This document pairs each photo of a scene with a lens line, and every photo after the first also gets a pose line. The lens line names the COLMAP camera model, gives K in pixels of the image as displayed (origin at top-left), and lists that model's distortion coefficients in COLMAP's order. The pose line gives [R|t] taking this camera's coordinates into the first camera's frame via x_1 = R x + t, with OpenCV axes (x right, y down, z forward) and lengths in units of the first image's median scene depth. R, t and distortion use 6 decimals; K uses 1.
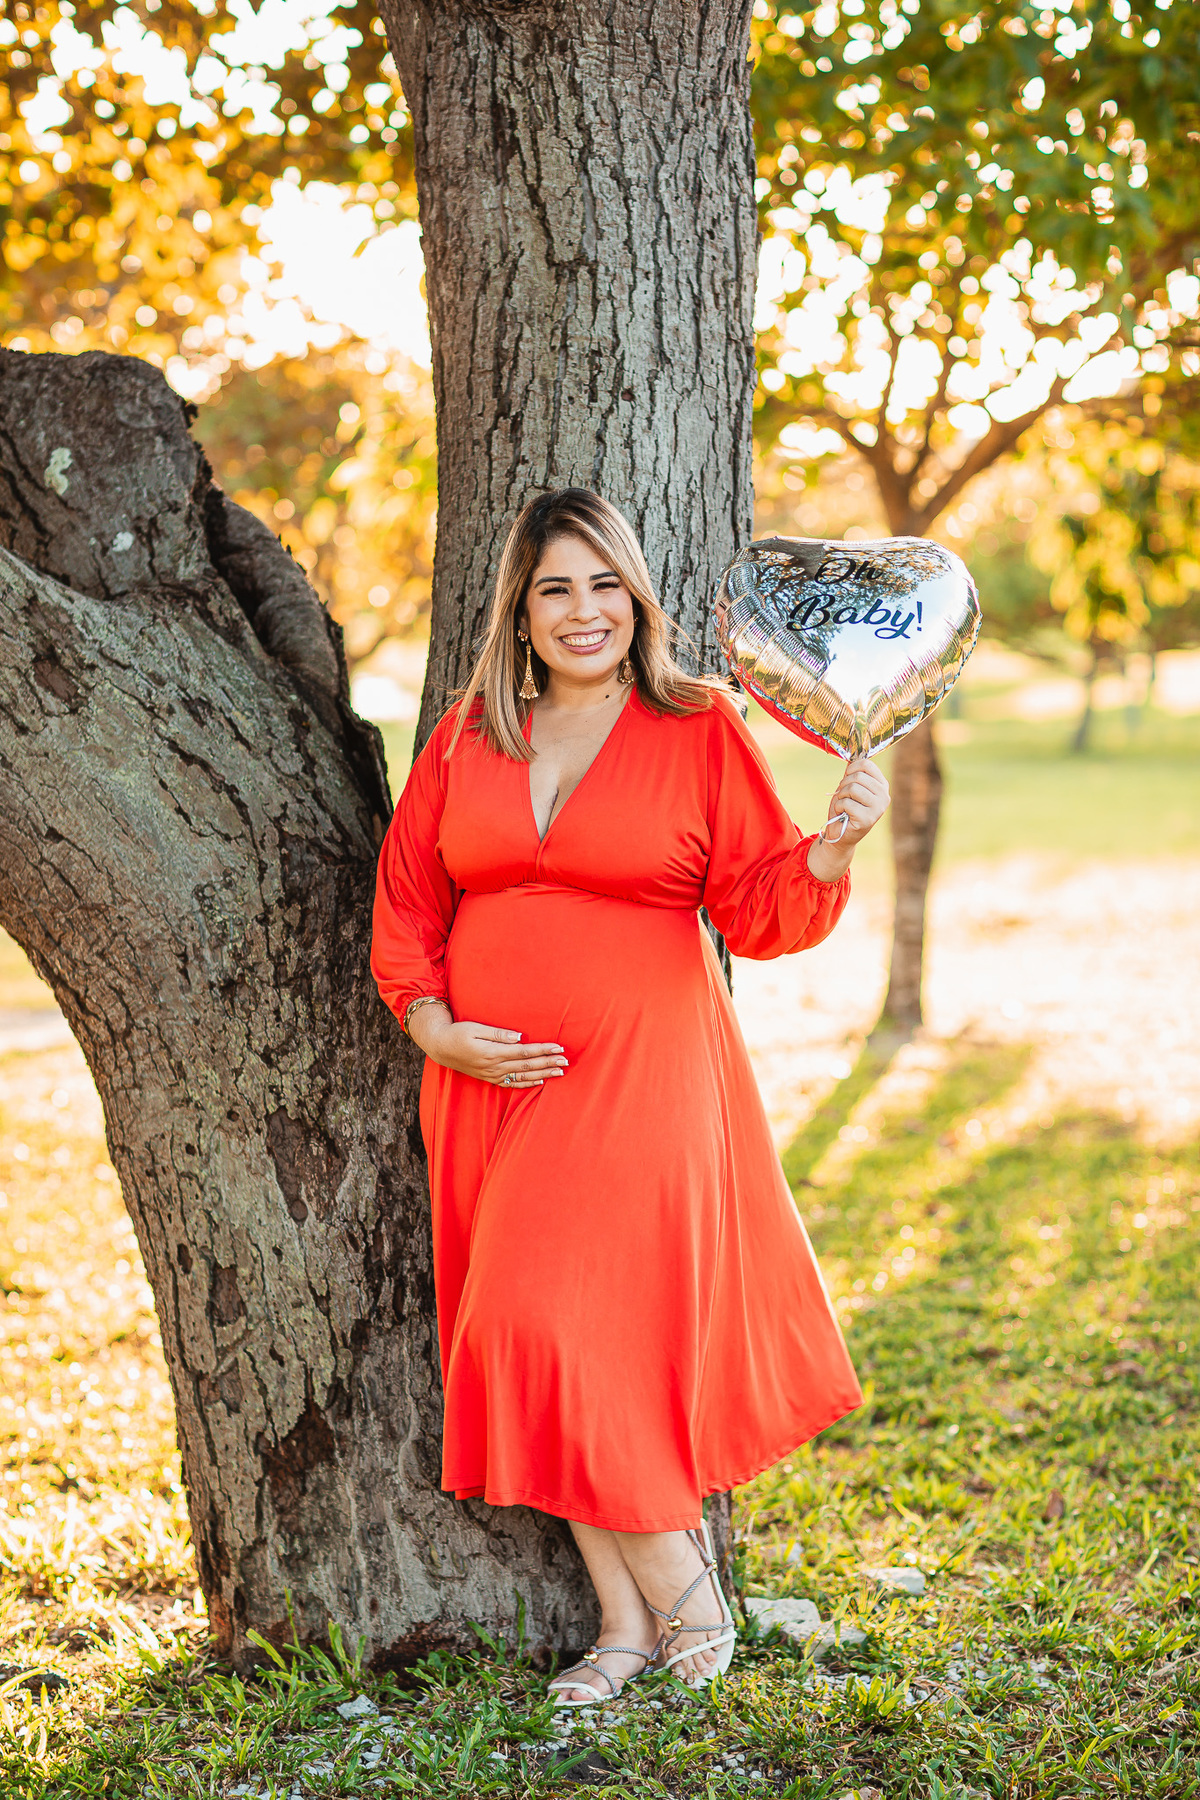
lens RADIAL K [[4162.6, 0, 606.2], [0, 4162.6, 890.0], [0, 0, 1]] dist [-0.143789, 0.000000]
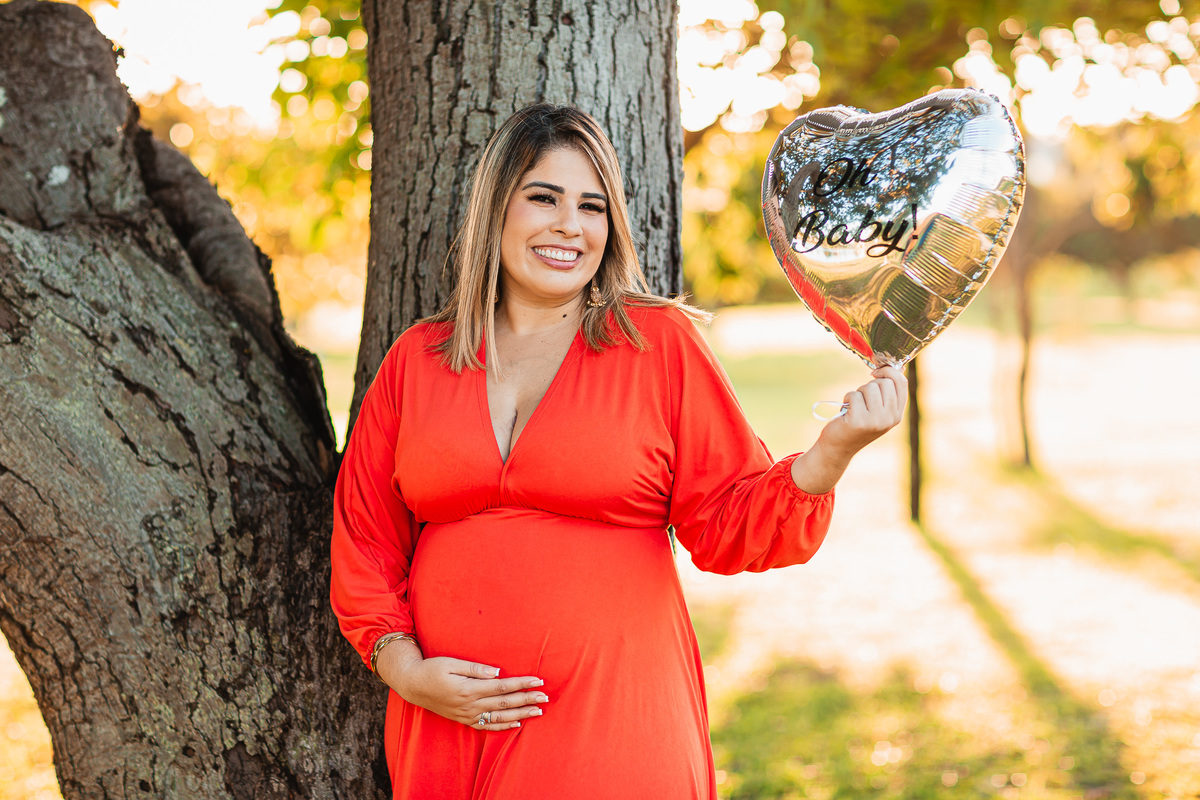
lens RADIAL K [[2775.1, 0, 593.2], [0, 2775.1, 408.1], [0, 0, 1]] dist [-0.143789, 0.000000]
pose [[0.995307, -0.017138, 0.095233, -0.054296], [0.019539, 0.999513, -0.024339, -0.008503], [-0.094770, 0.026085, 0.995157, 0.335422]]
